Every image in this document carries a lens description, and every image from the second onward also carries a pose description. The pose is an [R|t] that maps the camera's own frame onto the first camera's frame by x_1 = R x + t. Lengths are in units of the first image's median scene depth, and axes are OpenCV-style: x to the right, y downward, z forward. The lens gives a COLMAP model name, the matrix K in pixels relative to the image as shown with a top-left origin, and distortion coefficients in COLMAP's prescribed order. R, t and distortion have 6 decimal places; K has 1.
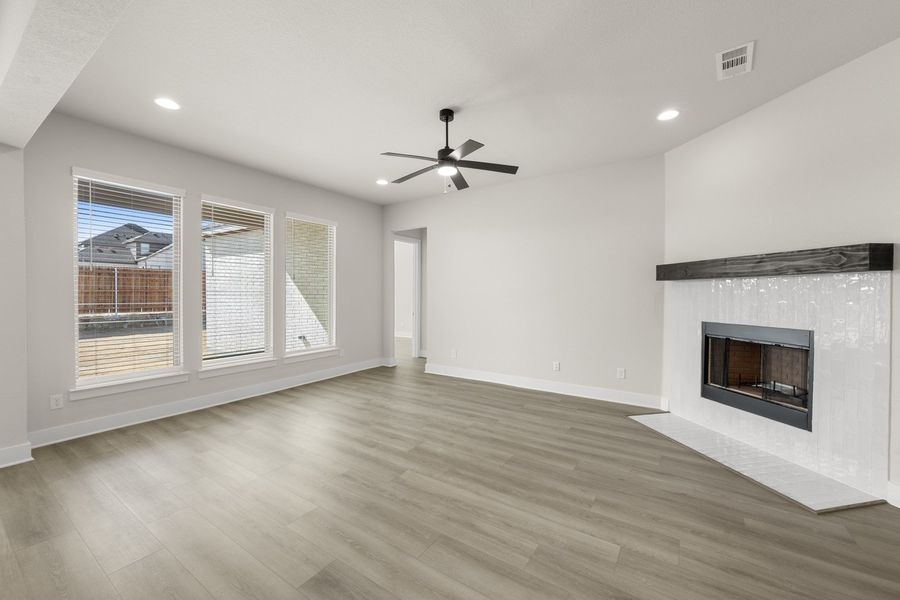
lens RADIAL K [[352.2, 0, 454.7], [0, 352.2, 299.7], [0, 0, 1]] dist [-0.001236, -0.000076]
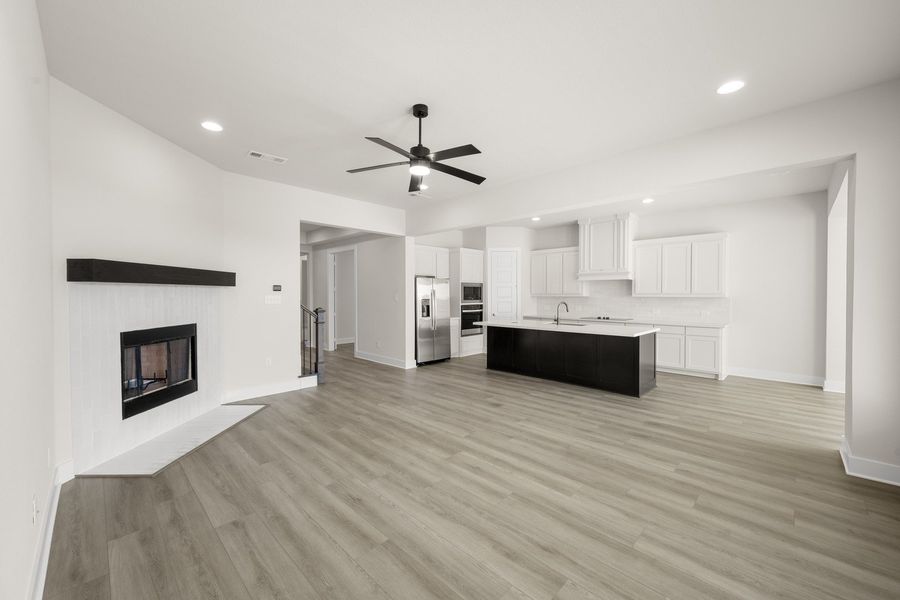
lens RADIAL K [[352.2, 0, 452.4], [0, 352.2, 296.6], [0, 0, 1]] dist [-0.001236, -0.000076]
pose [[-0.981025, -0.002012, 0.193871, -0.325816], [0.002414, 0.999742, 0.022589, -0.054449], [-0.193867, 0.022628, -0.980767, 2.140599]]
